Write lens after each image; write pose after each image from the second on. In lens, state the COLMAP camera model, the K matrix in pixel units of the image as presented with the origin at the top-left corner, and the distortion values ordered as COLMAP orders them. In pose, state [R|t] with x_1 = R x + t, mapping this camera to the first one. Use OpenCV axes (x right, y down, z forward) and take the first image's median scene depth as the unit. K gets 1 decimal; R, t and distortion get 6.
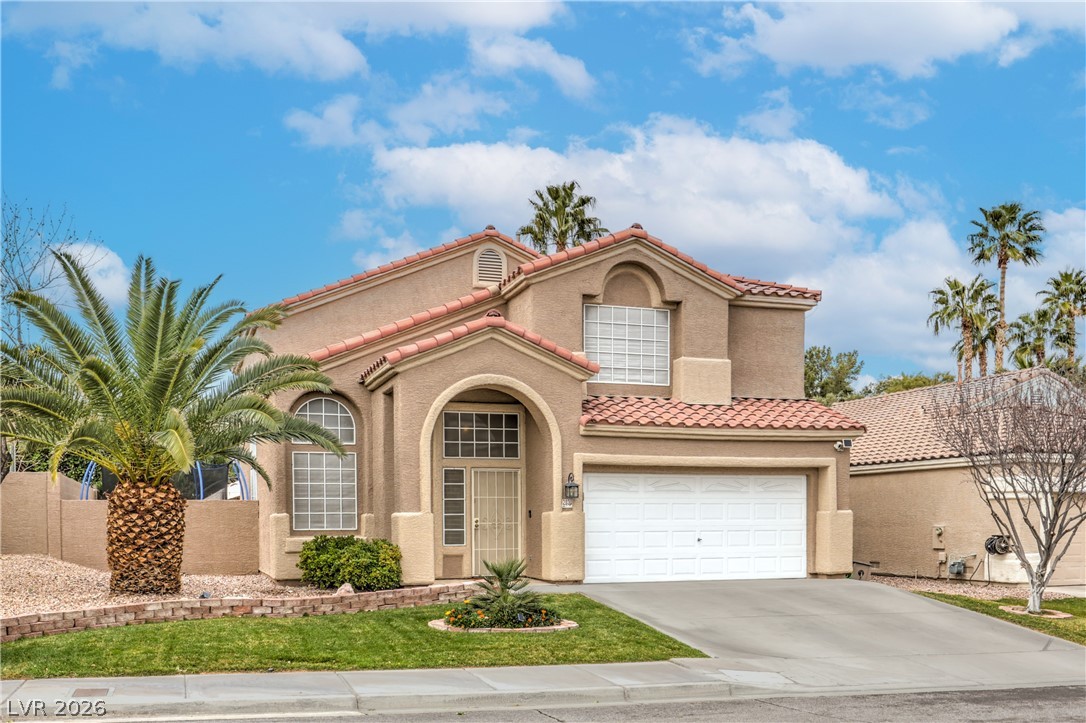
lens RADIAL K [[1086.2, 0, 543.0], [0, 1086.2, 361.5], [0, 0, 1]] dist [0.000736, 0.000161]
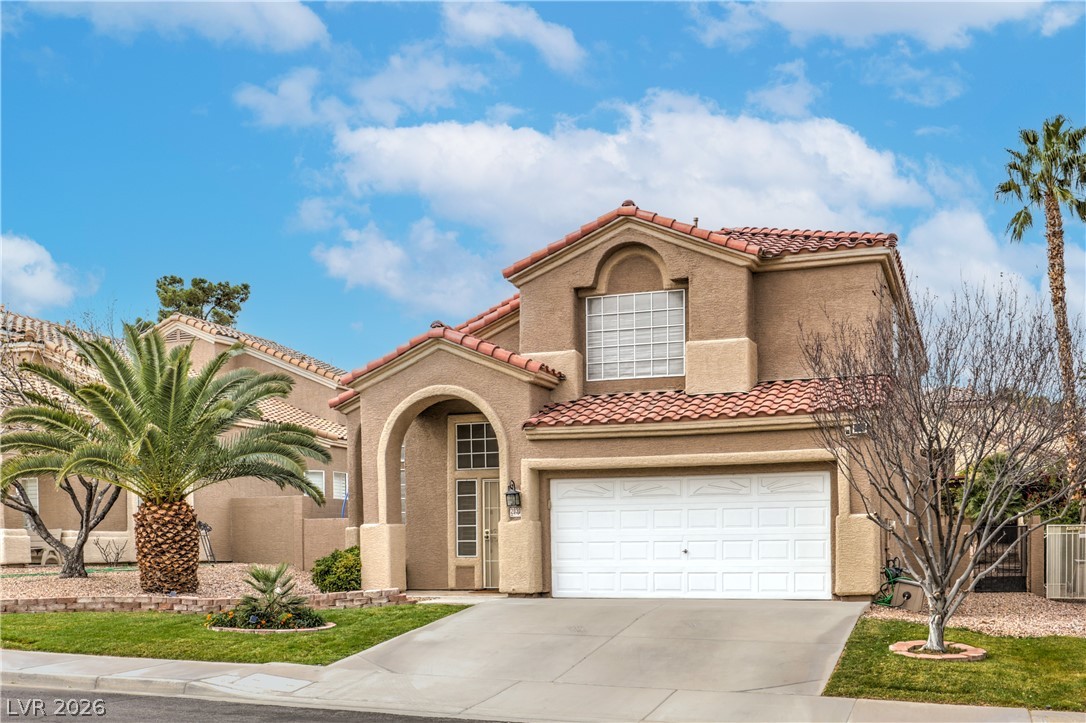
lens RADIAL K [[1164.1, 0, 543.0], [0, 1164.1, 361.5], [0, 0, 1]] dist [-0.001982, -0.000626]
pose [[0.762038, -0.104084, -0.639113, 0.680449], [0.097139, 0.994203, -0.046091, 0.046627], [0.640205, -0.026960, 0.767731, 0.225169]]
